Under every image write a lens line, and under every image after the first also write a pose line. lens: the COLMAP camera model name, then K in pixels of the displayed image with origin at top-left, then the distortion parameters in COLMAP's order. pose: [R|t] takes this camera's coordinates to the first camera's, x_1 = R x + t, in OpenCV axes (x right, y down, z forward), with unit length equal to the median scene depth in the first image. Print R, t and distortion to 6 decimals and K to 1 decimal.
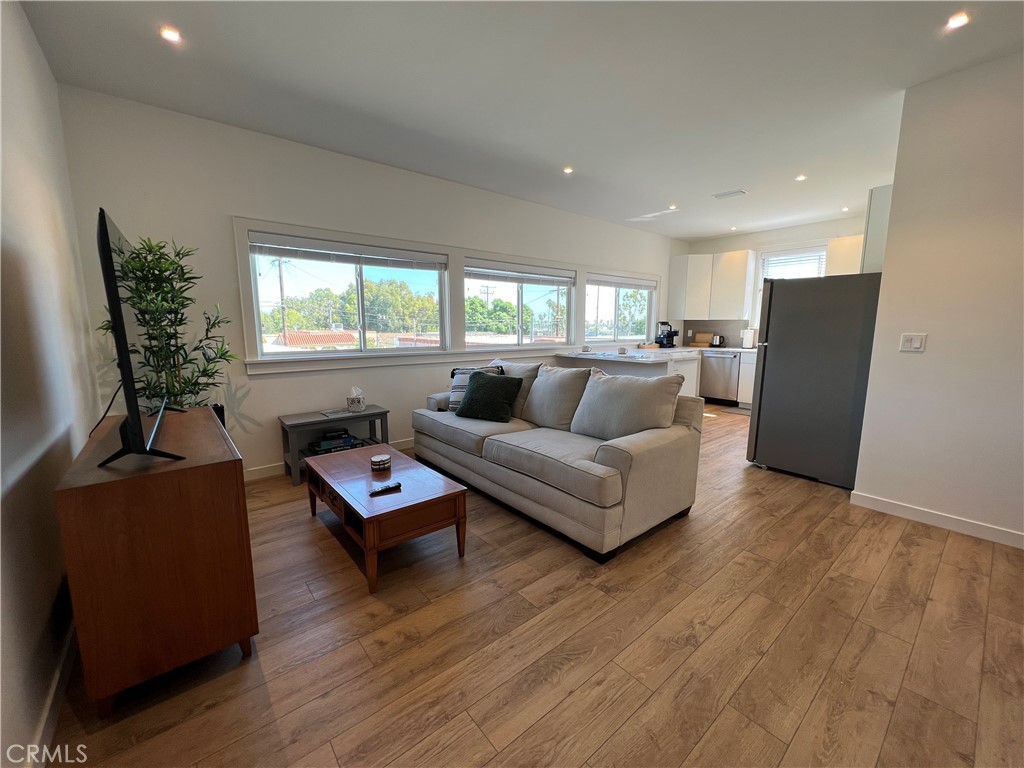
lens RADIAL K [[411.5, 0, 512.3], [0, 411.5, 386.6], [0, 0, 1]] dist [0.000594, 0.000012]
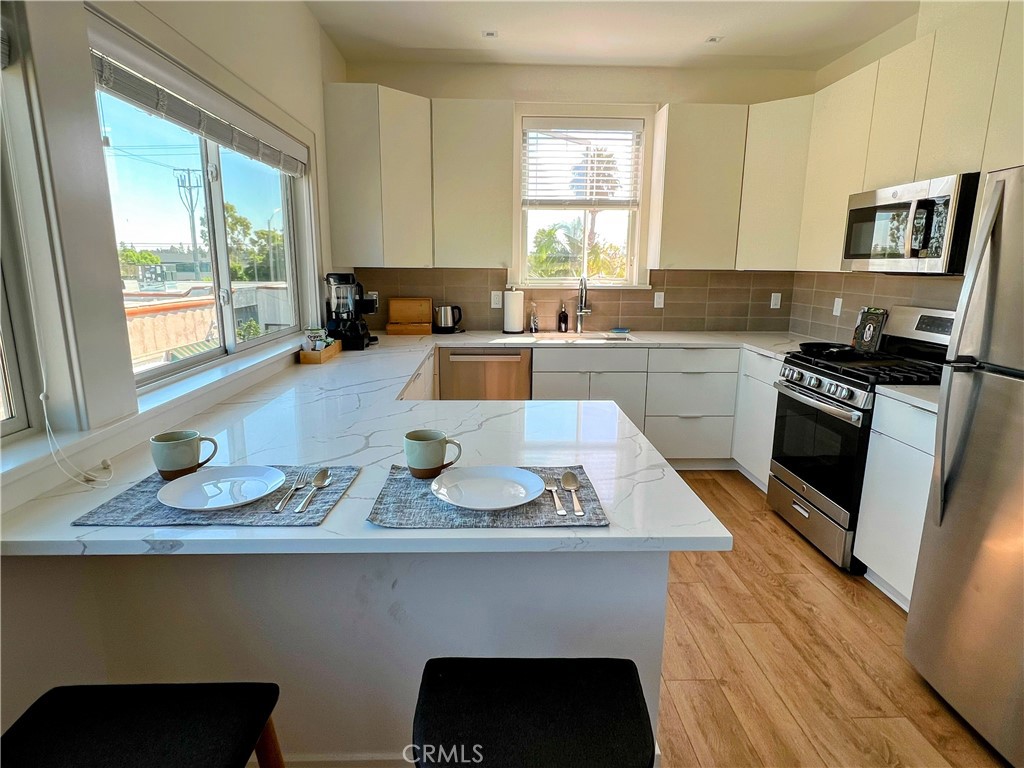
lens RADIAL K [[585.2, 0, 512.6], [0, 585.2, 387.4], [0, 0, 1]] dist [0.003079, -0.001813]
pose [[0.608521, -0.153739, 0.778502, 0.058349], [0.103067, 0.988055, 0.114558, -0.102466], [-0.786816, 0.010527, 0.617098, 0.578132]]
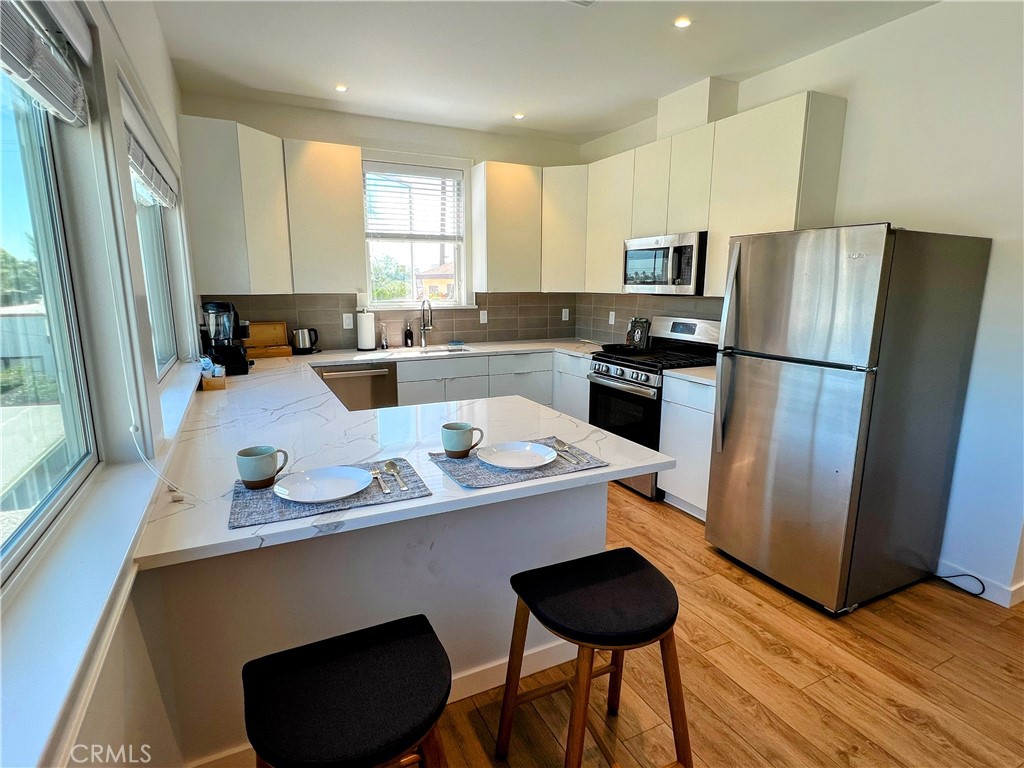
lens RADIAL K [[540.5, 0, 514.8], [0, 540.5, 387.5], [0, 0, 1]] dist [0.000512, -0.001271]
pose [[0.222255, -0.178464, 0.958516, -0.034391], [0.137681, 0.978998, 0.150353, -0.117347], [-0.965218, 0.098553, 0.242158, 0.637823]]
